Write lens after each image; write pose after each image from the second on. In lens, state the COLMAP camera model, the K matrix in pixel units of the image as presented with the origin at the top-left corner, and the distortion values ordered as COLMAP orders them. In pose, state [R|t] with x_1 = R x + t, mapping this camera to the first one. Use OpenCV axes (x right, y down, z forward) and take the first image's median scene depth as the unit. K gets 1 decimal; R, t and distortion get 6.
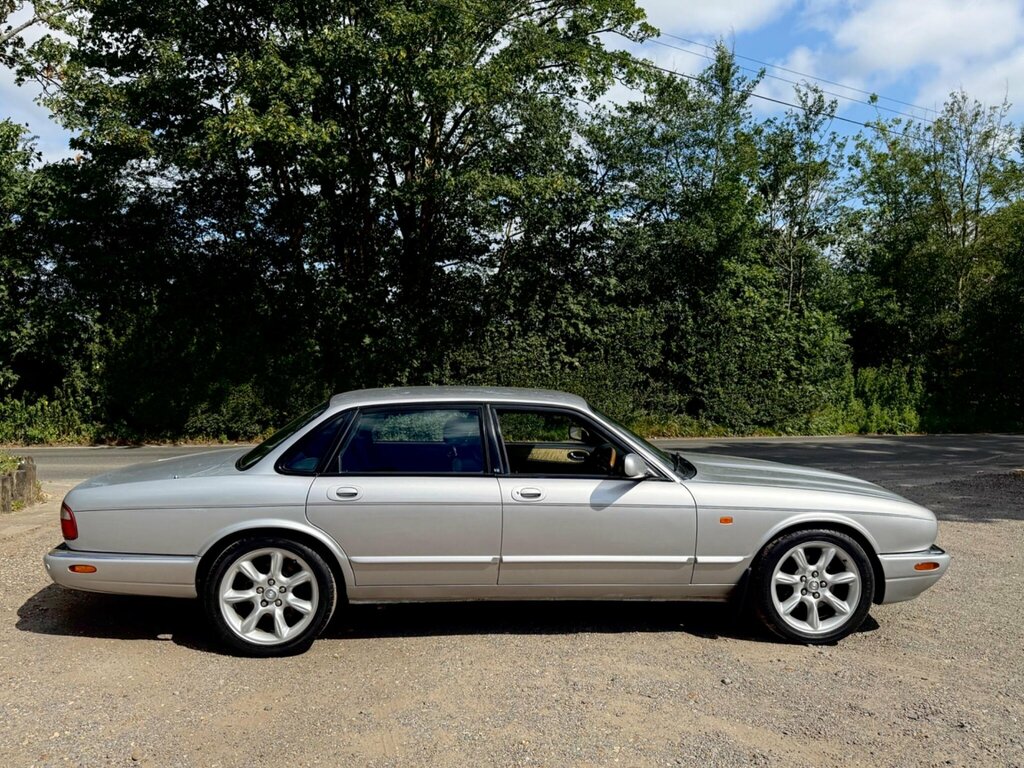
lens RADIAL K [[814.7, 0, 516.9], [0, 814.7, 392.9], [0, 0, 1]] dist [0.087034, -0.127015]
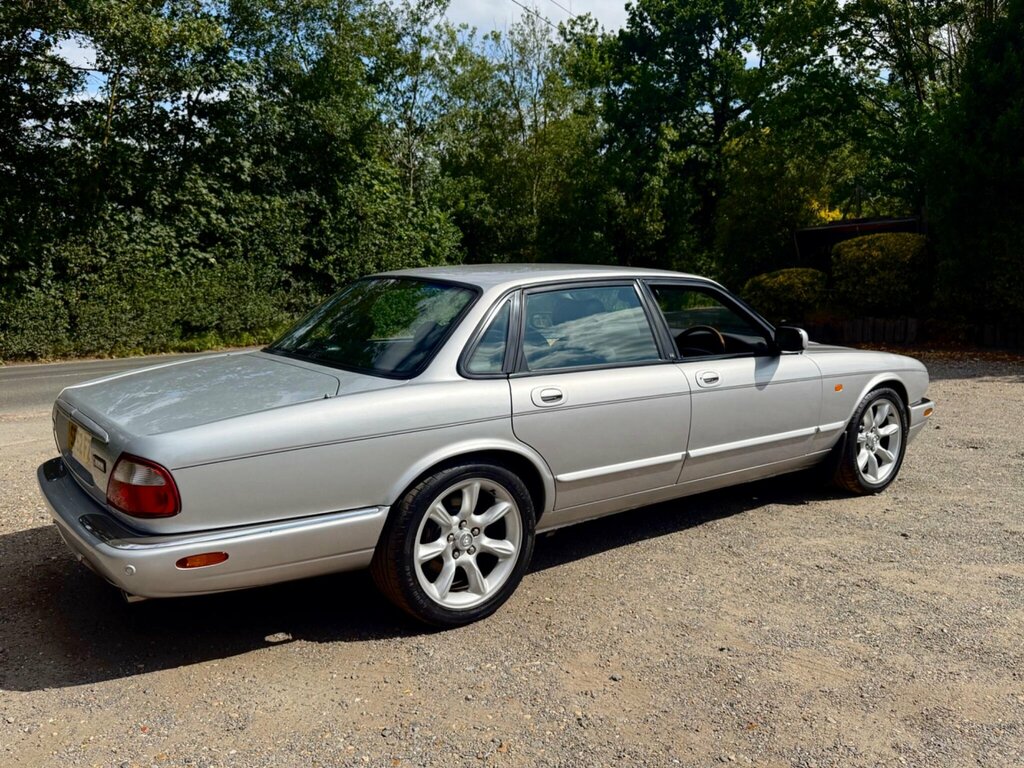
lens RADIAL K [[816.2, 0, 514.9], [0, 816.2, 399.0], [0, 0, 1]] dist [0.059297, -0.074930]
pose [[0.834935, -0.096162, 0.541882, -0.138221], [0.030447, 0.991179, 0.128982, 0.005886], [-0.549506, -0.091193, 0.830498, 0.083127]]
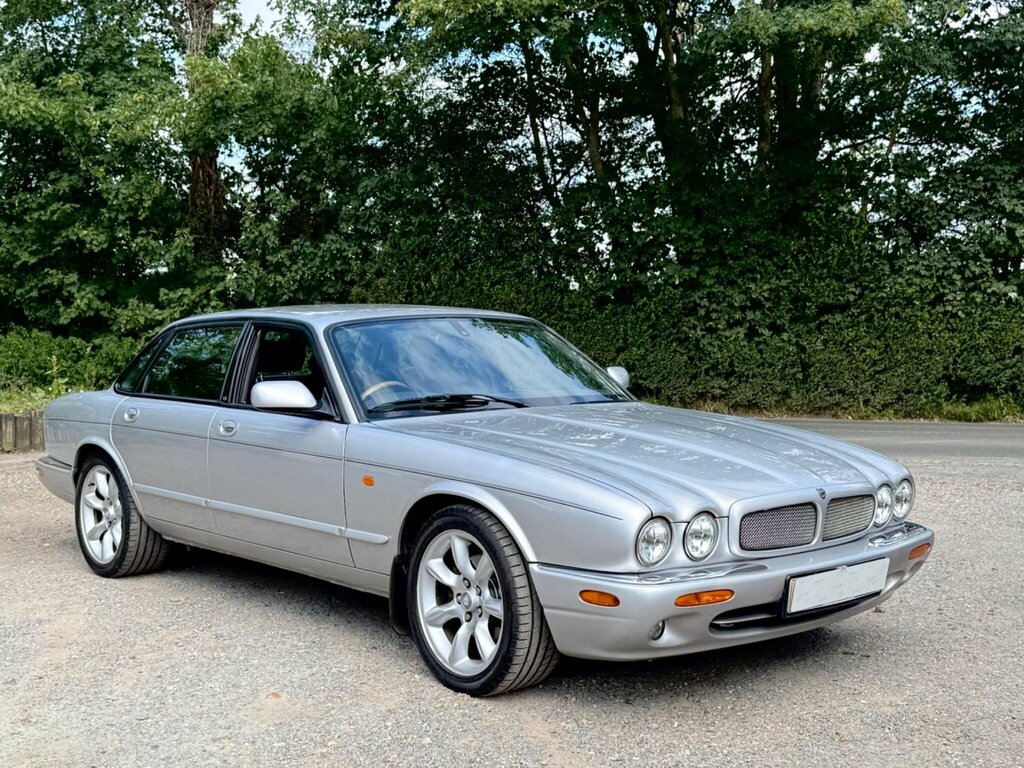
lens RADIAL K [[1285.3, 0, 519.6], [0, 1285.3, 395.9], [0, 0, 1]] dist [0.106425, 0.000000]
pose [[0.839857, 0.015709, -0.542581, 0.275468], [-0.001492, 0.999644, 0.026633, 0.012997], [0.542806, -0.021558, 0.839581, -0.011412]]
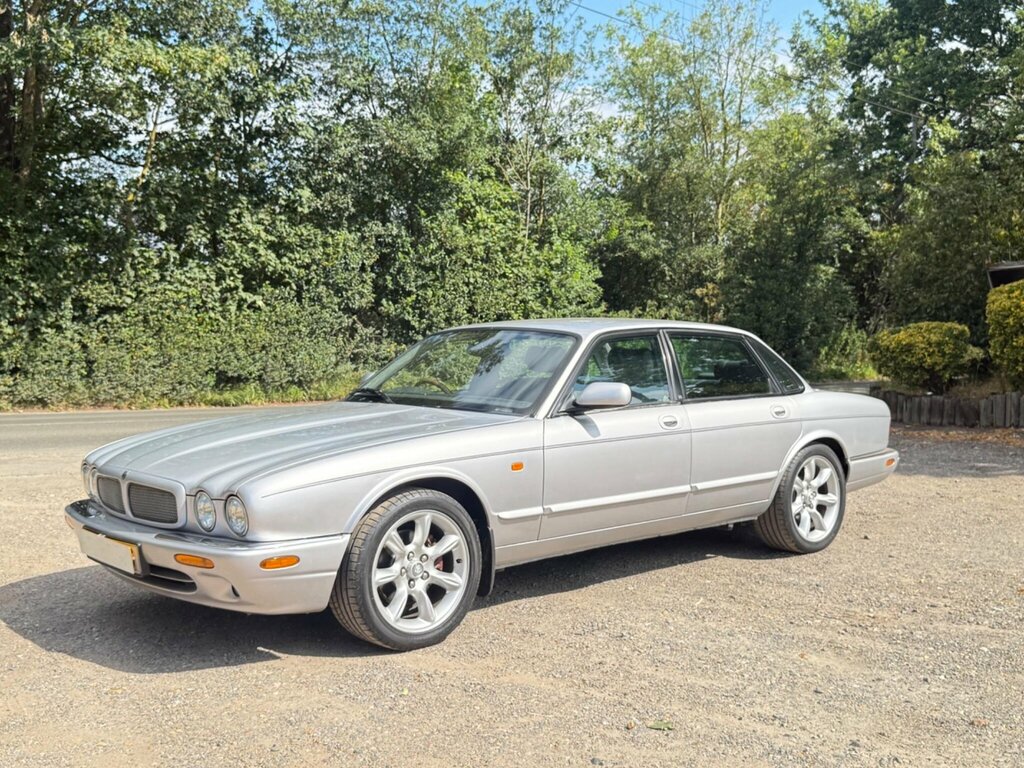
lens RADIAL K [[1104.0, 0, 519.8], [0, 1104.0, 401.4], [0, 0, 1]] dist [0.103246, 0.000000]
pose [[0.956340, -0.021600, 0.291456, 0.003170], [0.007984, 0.998824, 0.047827, 0.007290], [-0.292146, -0.043412, 0.955388, -0.046998]]
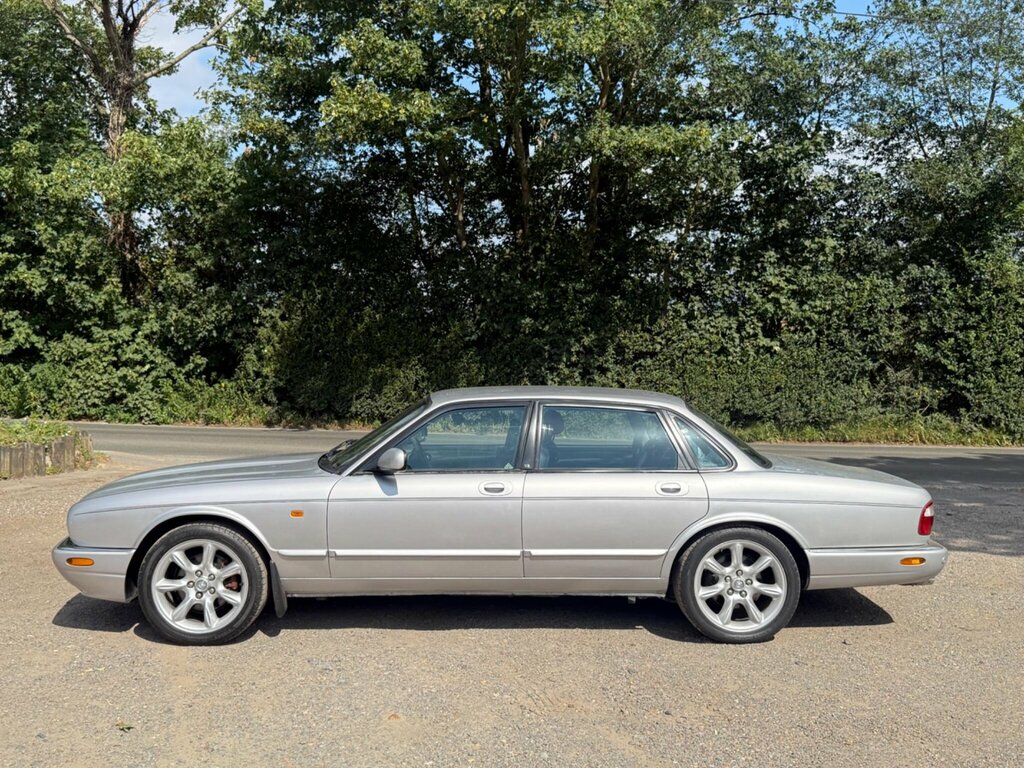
lens RADIAL K [[1029.3, 0, 515.5], [0, 1029.3, 396.4], [0, 0, 1]] dist [0.093126, 0.000000]
pose [[0.916672, 0.021379, -0.399067, 0.233844], [-0.014507, 0.999690, 0.020235, -0.004167], [0.399376, -0.012760, 0.916698, -0.044262]]
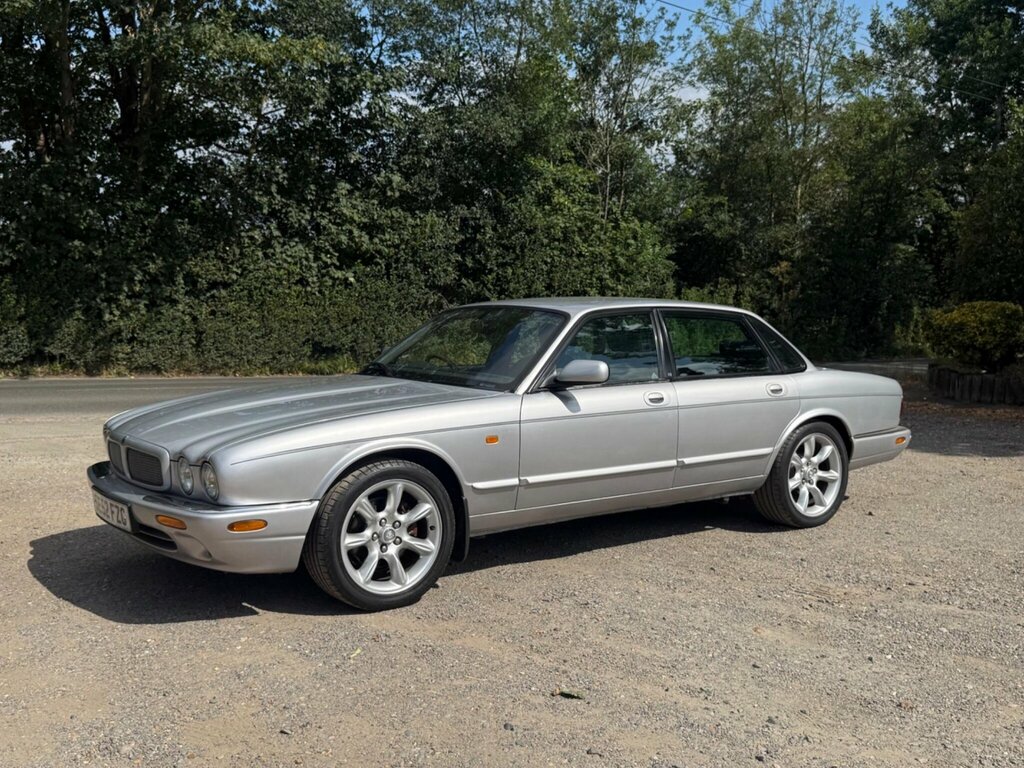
lens RADIAL K [[1029.3, 0, 518.8], [0, 1029.3, 399.3], [0, 0, 1]] dist [0.093126, 0.000000]
pose [[0.980678, -0.013195, 0.195182, 0.032820], [-0.001316, 0.997255, 0.074030, 0.006482], [-0.195623, -0.072857, 0.977969, -0.047481]]
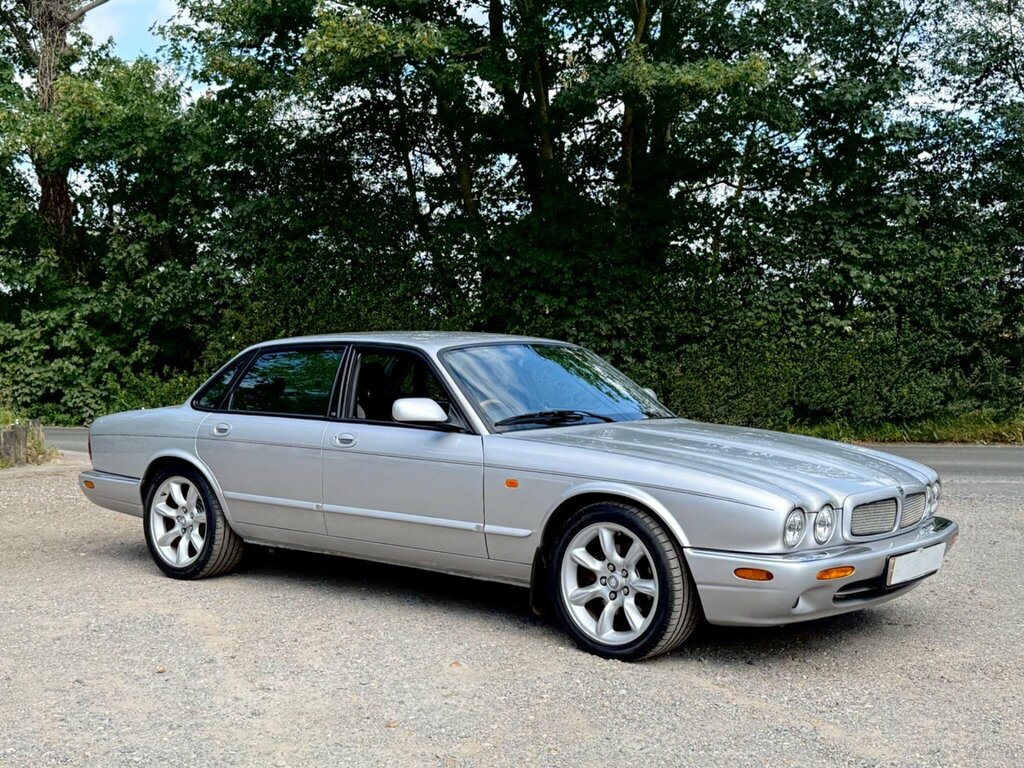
lens RADIAL K [[1283.2, 0, 519.6], [0, 1283.2, 389.5], [0, 0, 1]] dist [0.114301, 0.000000]
pose [[0.917310, 0.008733, -0.398079, 0.235716], [-0.008941, 0.999959, 0.001335, 0.014331], [0.398074, 0.002335, 0.917350, -0.081383]]
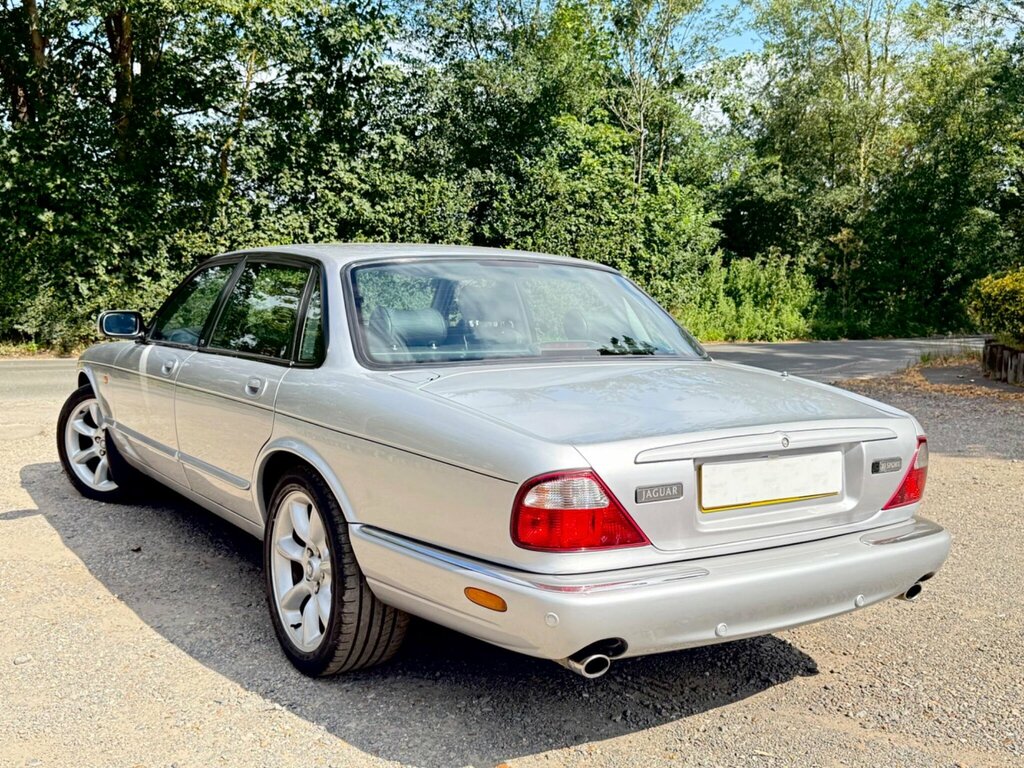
lens RADIAL K [[1031.7, 0, 519.2], [0, 1031.7, 402.7], [0, 0, 1]] dist [0.066545, 0.000000]
pose [[0.993443, -0.016438, 0.113144, 0.110504], [0.005446, 0.995291, 0.096778, 0.010884], [-0.114202, -0.095527, 0.988854, 0.023335]]
